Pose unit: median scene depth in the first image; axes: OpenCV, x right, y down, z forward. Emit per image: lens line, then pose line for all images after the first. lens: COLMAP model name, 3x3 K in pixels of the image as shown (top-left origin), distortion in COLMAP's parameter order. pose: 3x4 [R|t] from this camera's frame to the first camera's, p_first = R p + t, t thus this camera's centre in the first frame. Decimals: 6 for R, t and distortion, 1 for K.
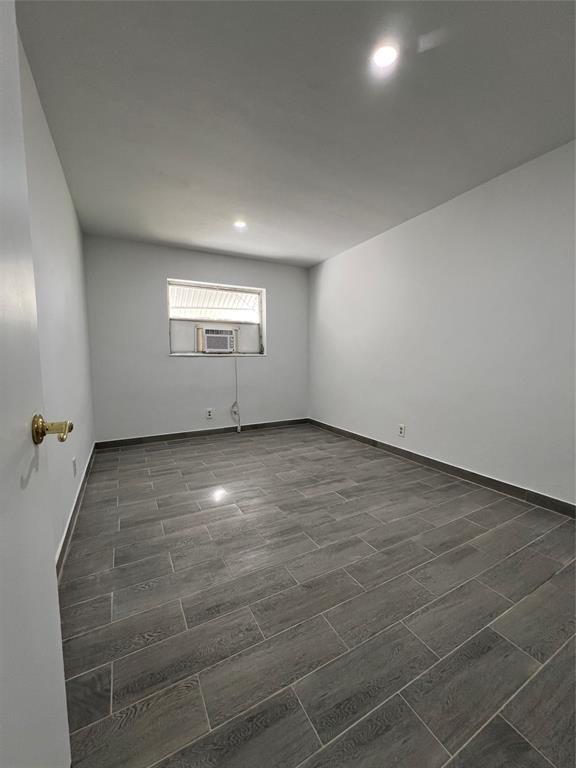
lens RADIAL K [[305.5, 0, 288.0], [0, 305.5, 384.0], [0, 0, 1]] dist [-0.000430, 0.000120]
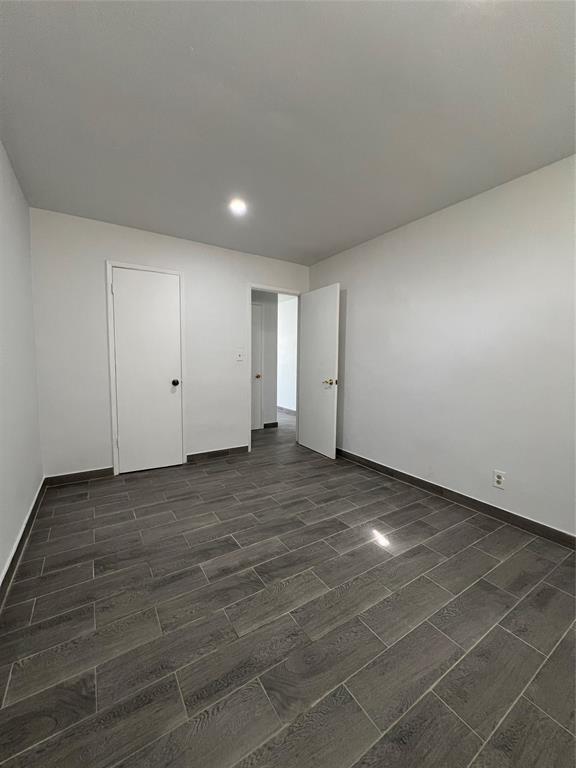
lens RADIAL K [[305.5, 0, 288.0], [0, 305.5, 384.0], [0, 0, 1]] dist [-0.000430, 0.000120]
pose [[-0.997402, -0.002456, -0.071995, 0.090748], [-0.014257, 0.986381, 0.163858, -0.193458], [0.070612, 0.164459, -0.983853, 1.738028]]
